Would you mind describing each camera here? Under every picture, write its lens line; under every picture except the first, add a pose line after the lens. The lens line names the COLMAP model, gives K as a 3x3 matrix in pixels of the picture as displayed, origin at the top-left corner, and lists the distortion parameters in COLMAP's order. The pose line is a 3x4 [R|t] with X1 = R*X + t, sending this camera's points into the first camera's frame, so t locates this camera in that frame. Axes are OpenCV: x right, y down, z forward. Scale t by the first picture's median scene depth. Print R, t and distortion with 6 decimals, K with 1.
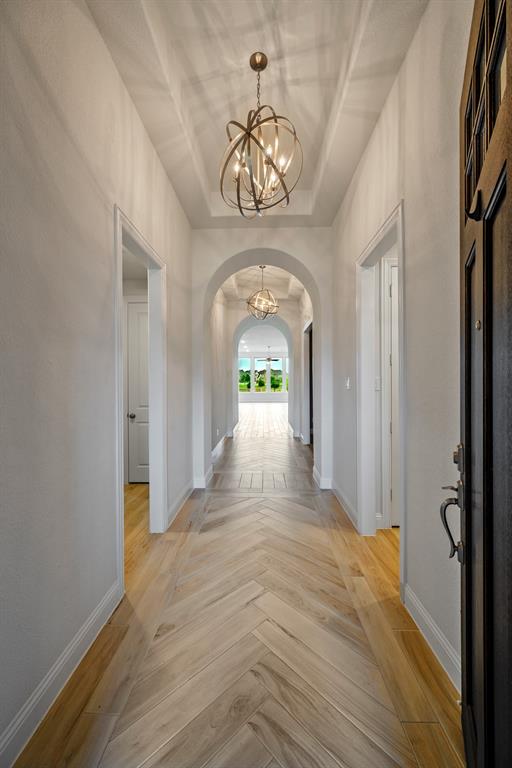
lens RADIAL K [[300.9, 0, 256.0], [0, 300.9, 384.0], [0, 0, 1]] dist [-0.000119, -0.000012]
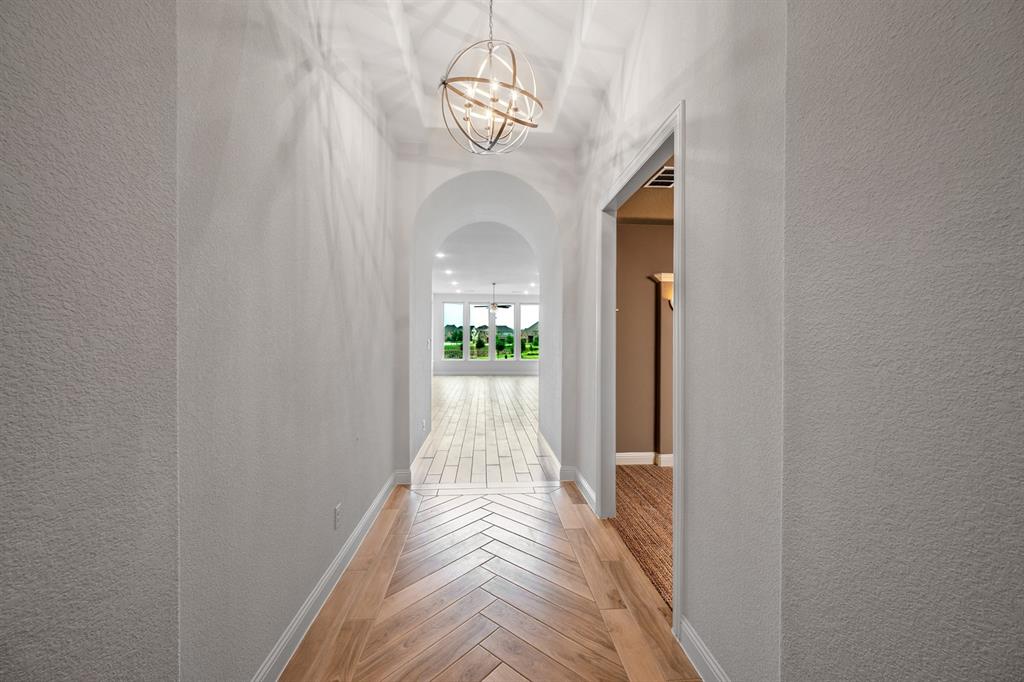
lens RADIAL K [[401.2, 0, 512.0], [0, 401.2, 341.0], [0, 0, 1]] dist [-0.000119, -0.000012]
pose [[0.995160, 0.007177, 0.098007, 0.001292], [-0.006289, 0.999936, -0.009363, -0.002756], [-0.098068, 0.008701, 0.995142, 0.188377]]
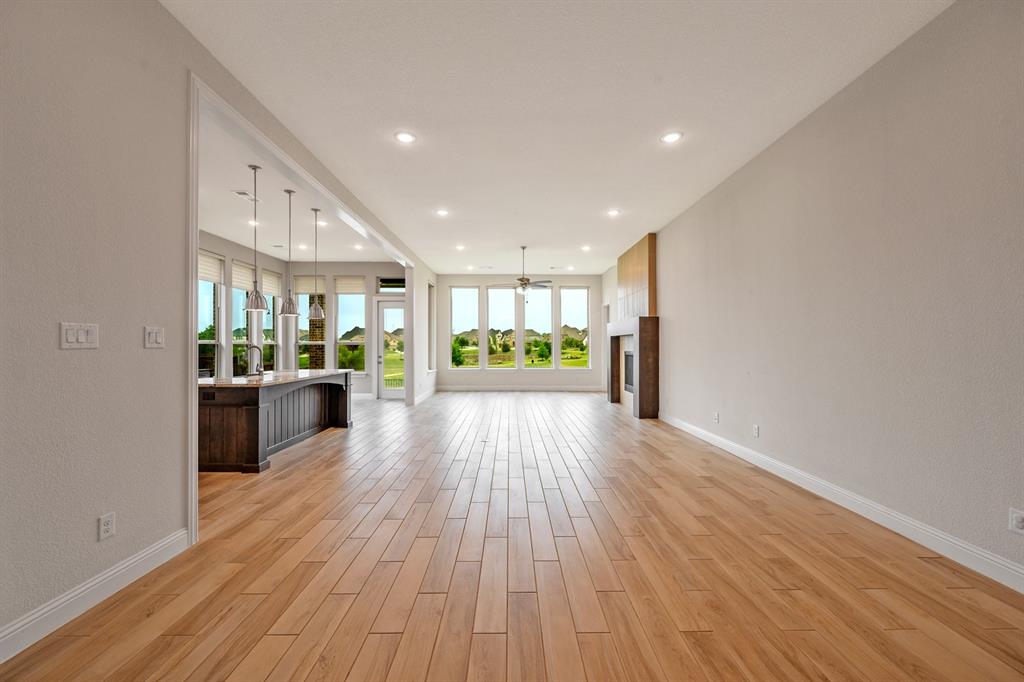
lens RADIAL K [[401.2, 0, 512.0], [0, 401.2, 341.0], [0, 0, 1]] dist [-0.000119, -0.000012]
pose [[0.999435, 0.002758, 0.033507, 0.011258], [-0.002096, 0.999802, -0.019790, 0.000881], [-0.033555, 0.019709, 0.999243, 0.462028]]
